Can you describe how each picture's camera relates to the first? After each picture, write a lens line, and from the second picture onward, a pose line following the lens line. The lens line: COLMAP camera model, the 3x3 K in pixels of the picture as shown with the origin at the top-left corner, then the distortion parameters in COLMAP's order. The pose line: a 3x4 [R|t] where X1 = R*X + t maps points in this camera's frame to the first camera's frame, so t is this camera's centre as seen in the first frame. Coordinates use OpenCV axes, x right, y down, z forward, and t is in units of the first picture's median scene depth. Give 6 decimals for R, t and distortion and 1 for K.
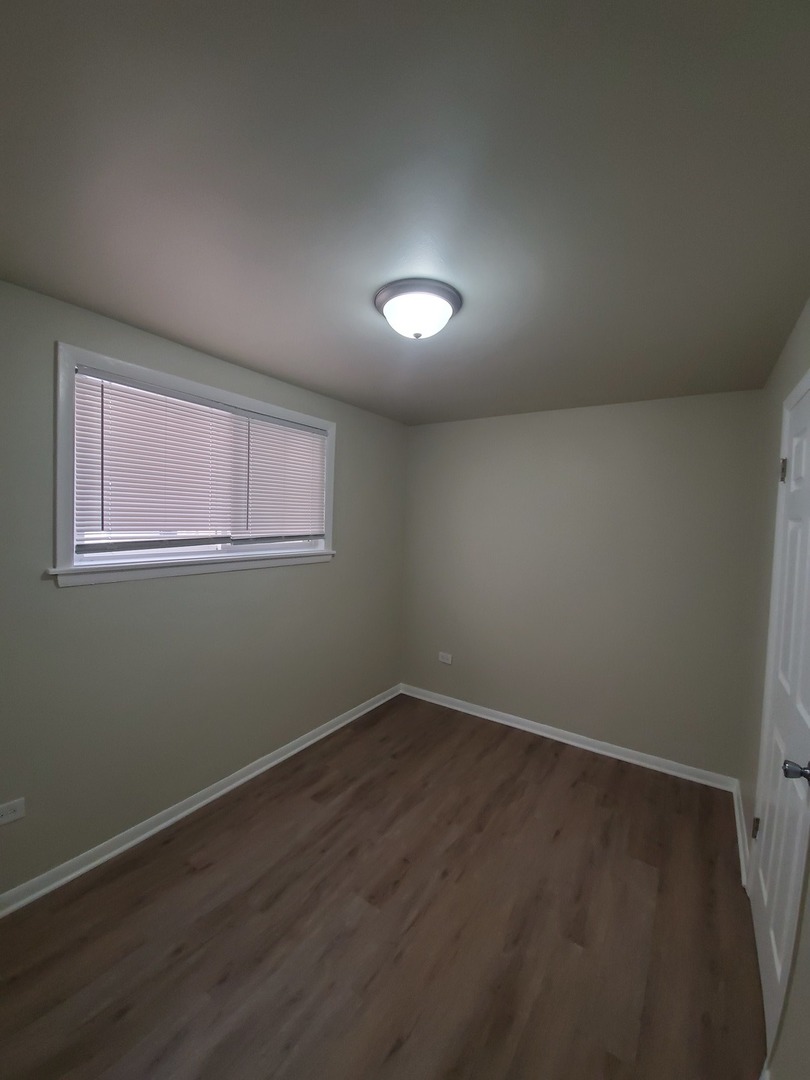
lens RADIAL K [[426.3, 0, 399.6], [0, 426.3, 535.9], [0, 0, 1]] dist [0.010053, -0.016587]
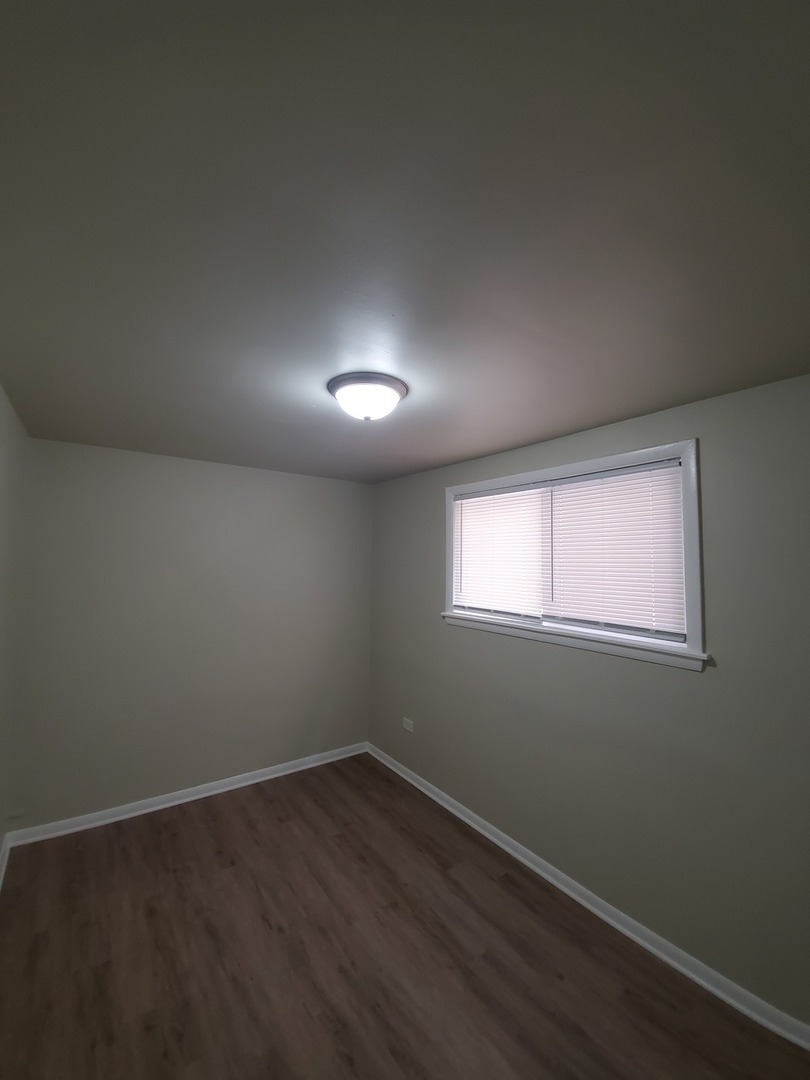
lens RADIAL K [[426.3, 0, 399.6], [0, 426.3, 535.9], [0, 0, 1]] dist [0.010053, -0.016587]
pose [[-0.353666, -0.112424, -0.928591, 0.816050], [-0.083579, 0.992578, -0.088339, -0.057218], [0.931630, 0.046368, -0.360437, 1.247278]]
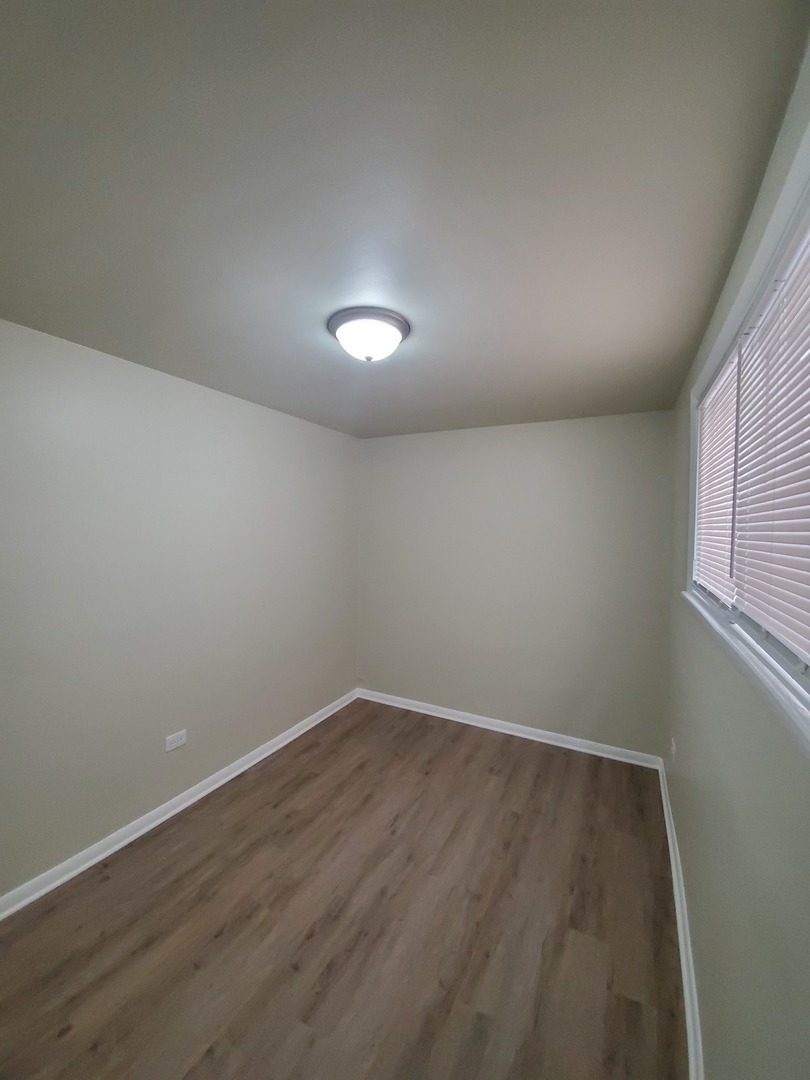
lens RADIAL K [[427.4, 0, 407.2], [0, 427.4, 553.0], [0, 0, 1]] dist [0.000776, -0.016388]
pose [[-0.990394, -0.066568, -0.121195, 0.064815], [-0.080401, 0.990327, 0.113081, -0.077238], [0.112496, 0.121739, -0.986166, 1.693673]]
